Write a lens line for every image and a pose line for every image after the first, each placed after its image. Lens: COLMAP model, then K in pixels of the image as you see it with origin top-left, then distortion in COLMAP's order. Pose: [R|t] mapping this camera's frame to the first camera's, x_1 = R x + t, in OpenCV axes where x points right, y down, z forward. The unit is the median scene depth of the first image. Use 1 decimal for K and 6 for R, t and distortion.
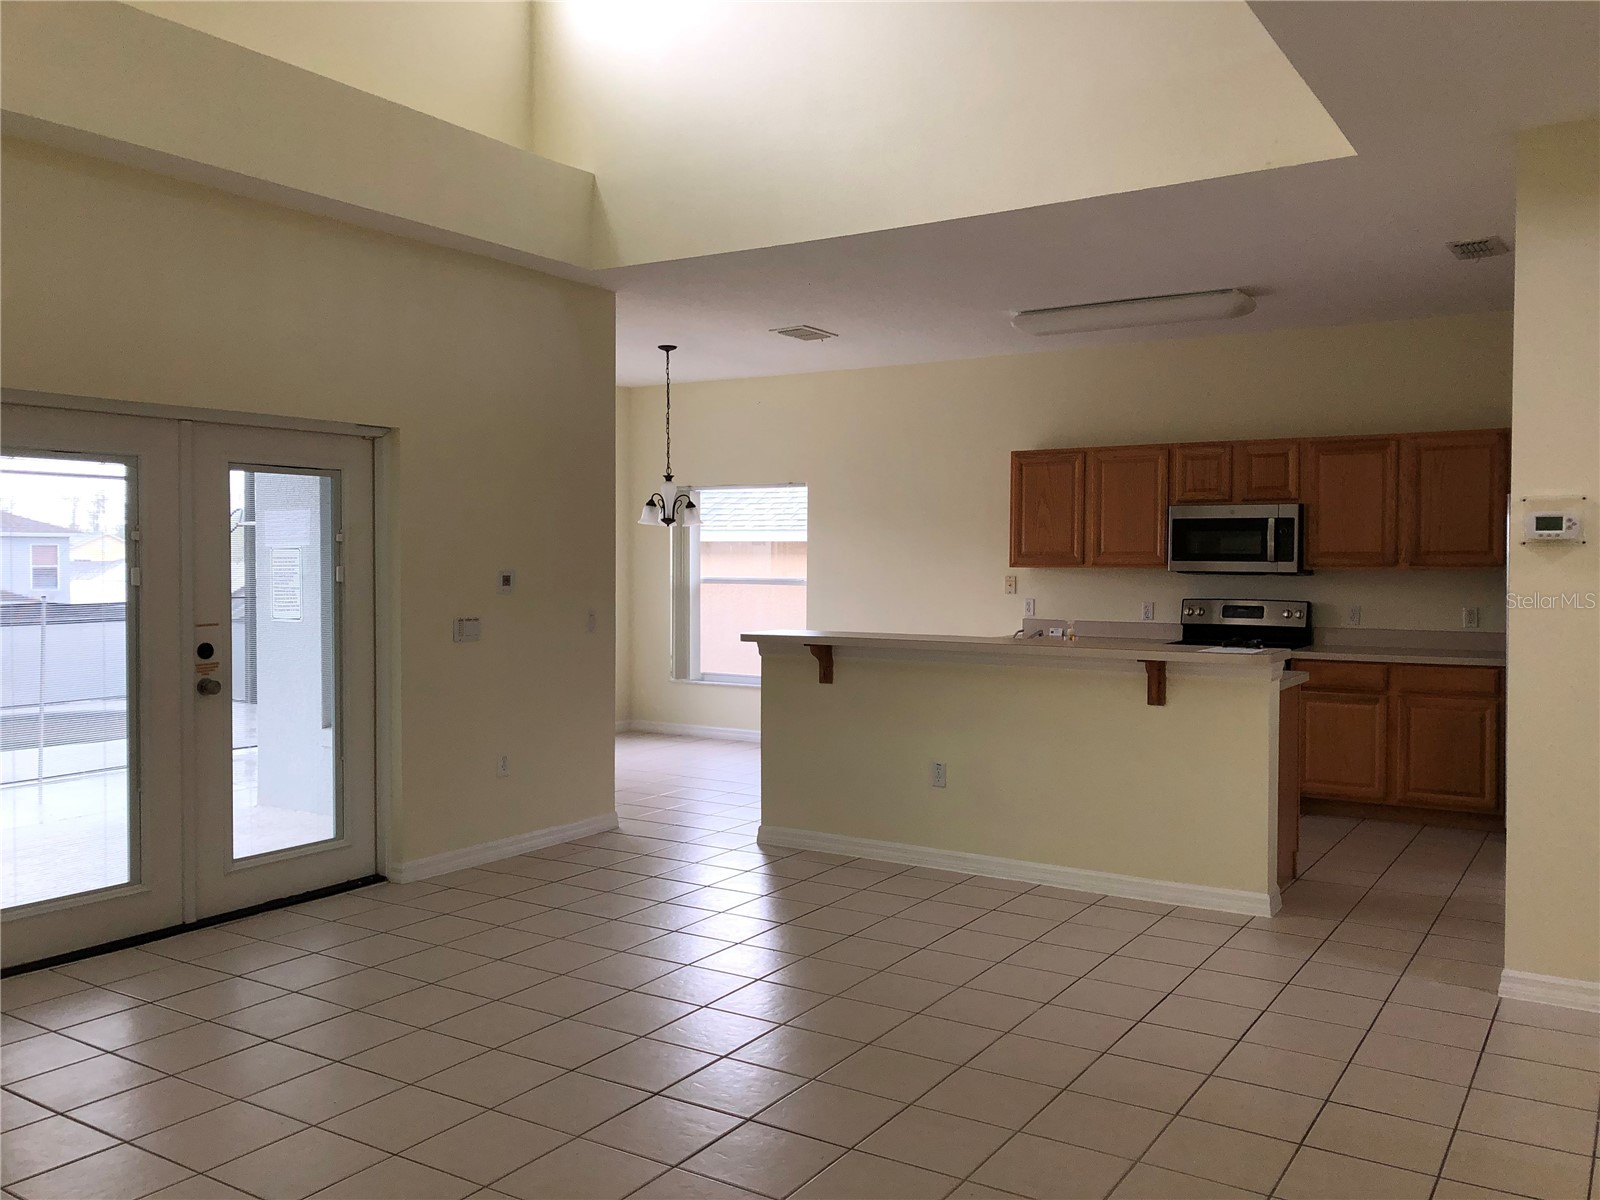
lens RADIAL K [[1295.6, 0, 788.9], [0, 1295.6, 615.2], [0, 0, 1]] dist [0.042168, -0.069136]
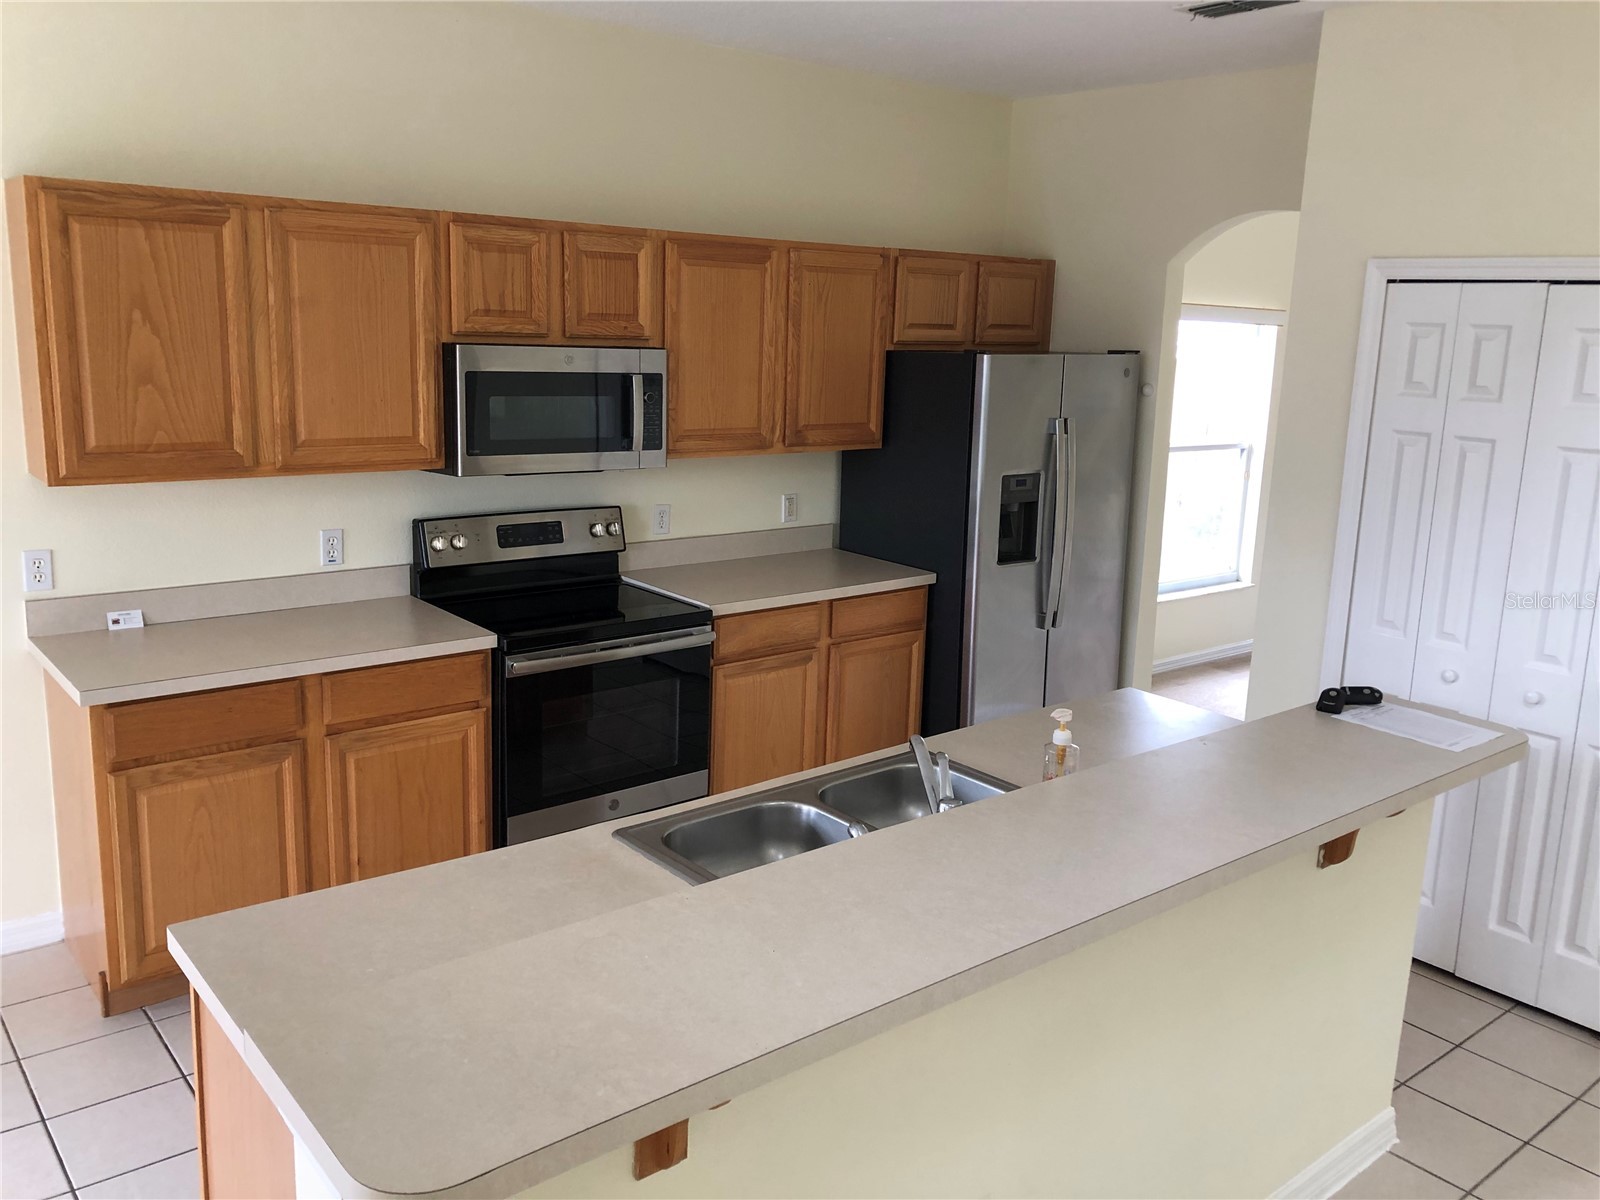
lens RADIAL K [[1295.6, 0, 794.7], [0, 1295.6, 597.1], [0, 0, 1]] dist [0.042168, -0.069136]
pose [[0.289806, -0.198239, 0.936330, -0.151141], [0.004817, 0.978604, 0.205699, -0.093298], [-0.957073, -0.055103, 0.284560, 0.752706]]
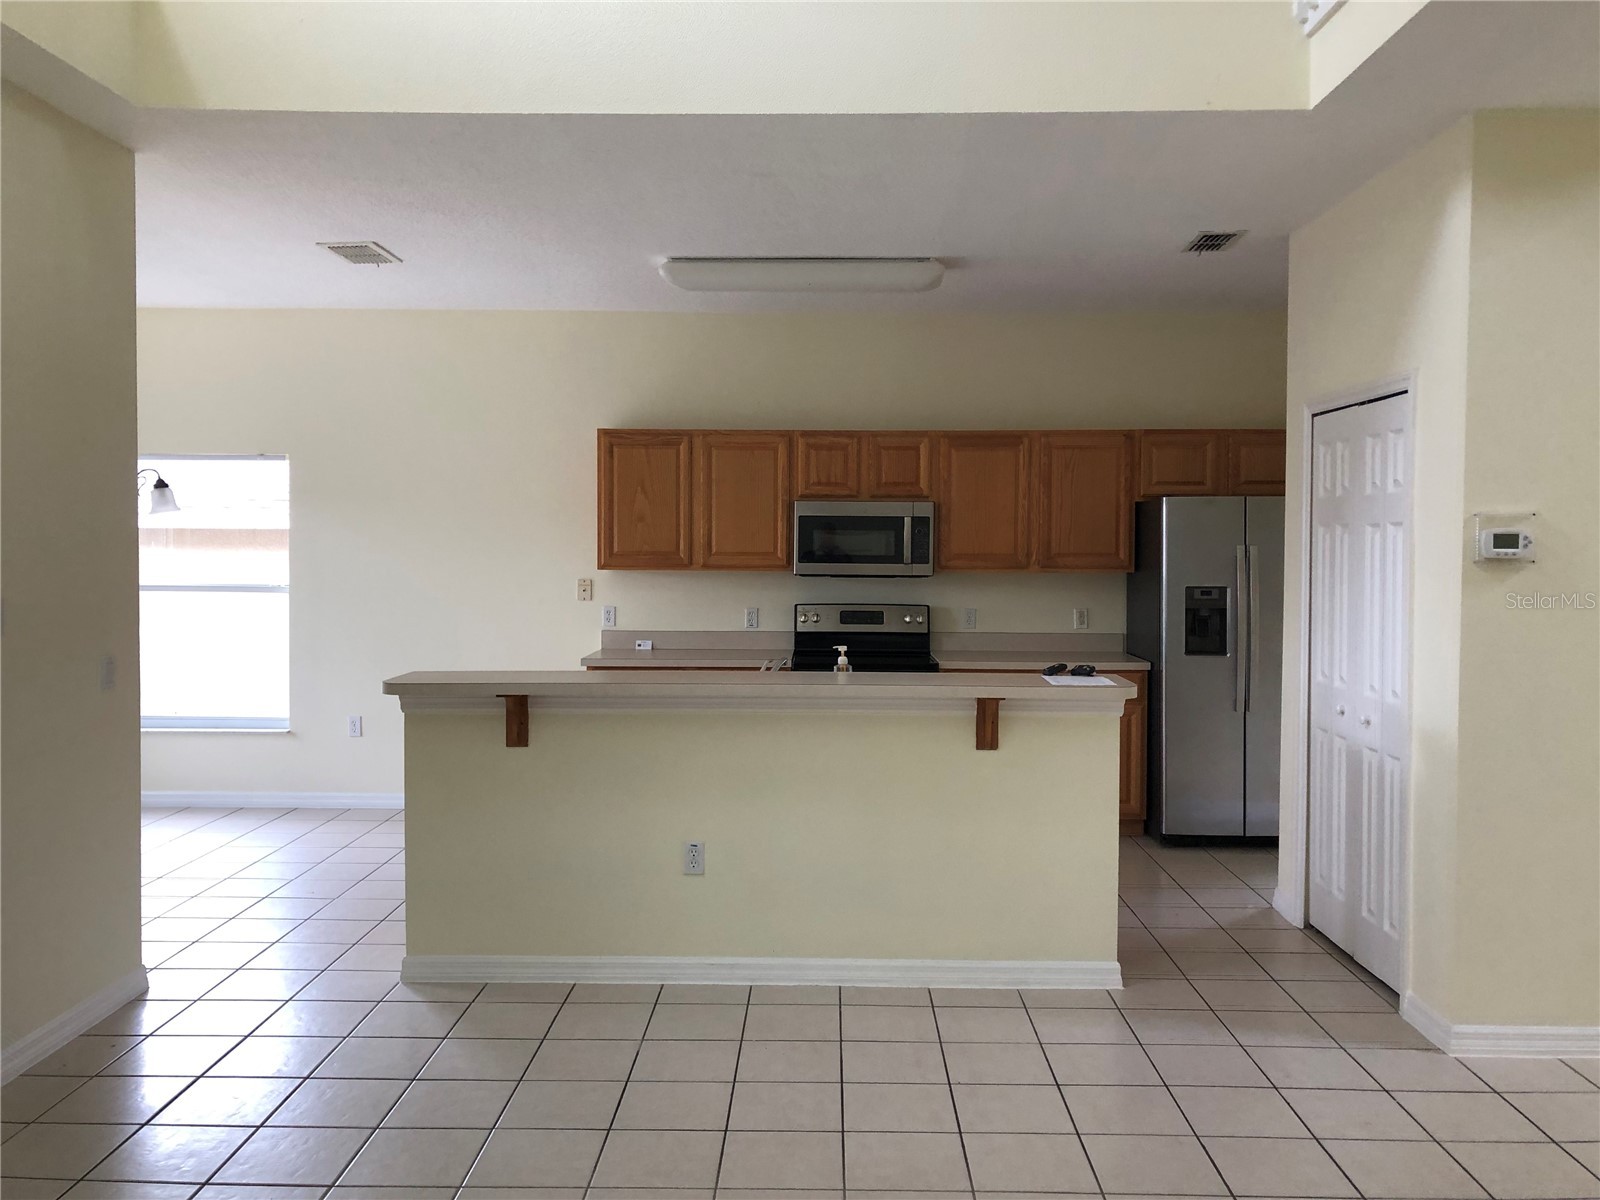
lens RADIAL K [[1295.6, 0, 790.9], [0, 1295.6, 604.8], [0, 0, 1]] dist [0.042168, -0.069136]
pose [[0.848635, -0.025082, 0.528384, -0.180632], [0.020761, 0.999685, 0.014109, -0.026398], [-0.528571, -0.001003, 0.848888, 0.261094]]
